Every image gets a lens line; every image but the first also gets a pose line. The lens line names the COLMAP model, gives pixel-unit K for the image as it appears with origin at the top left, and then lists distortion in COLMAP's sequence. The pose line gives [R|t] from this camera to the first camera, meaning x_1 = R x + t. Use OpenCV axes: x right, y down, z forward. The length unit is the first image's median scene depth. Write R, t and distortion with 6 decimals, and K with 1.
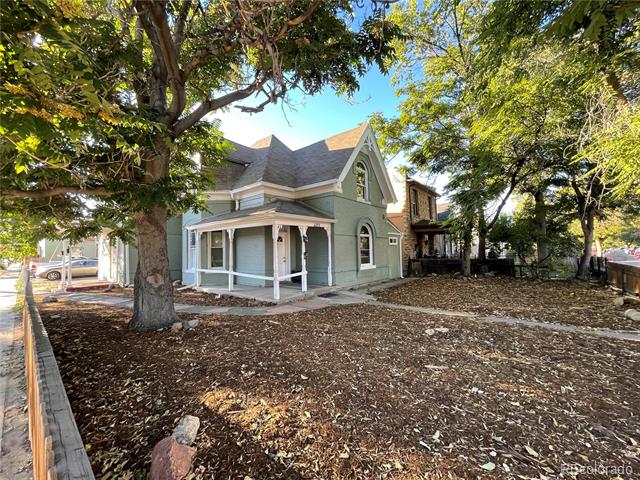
lens RADIAL K [[255.7, 0, 316.9], [0, 255.7, 239.3], [0, 0, 1]] dist [0.001368, 0.000023]
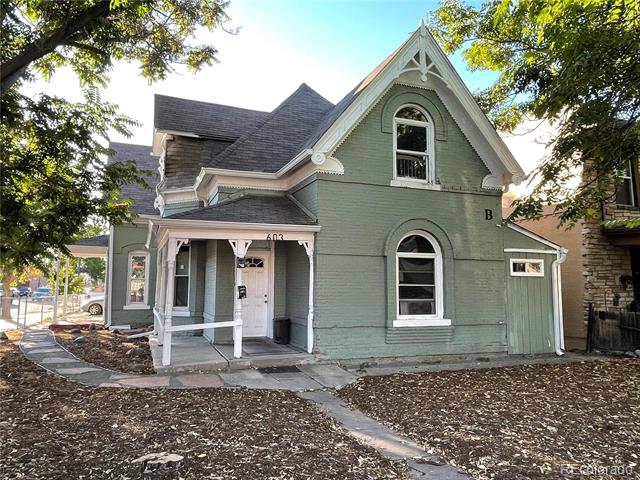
lens RADIAL K [[457.0, 0, 320.0], [0, 457.0, 240.0], [0, 0, 1]] dist [-0.028485, -0.001006]
pose [[0.853841, -0.019124, -0.520182, 0.524896], [-0.005016, 0.998976, -0.044961, -0.004964], [0.520510, 0.040999, 0.852871, 0.190462]]
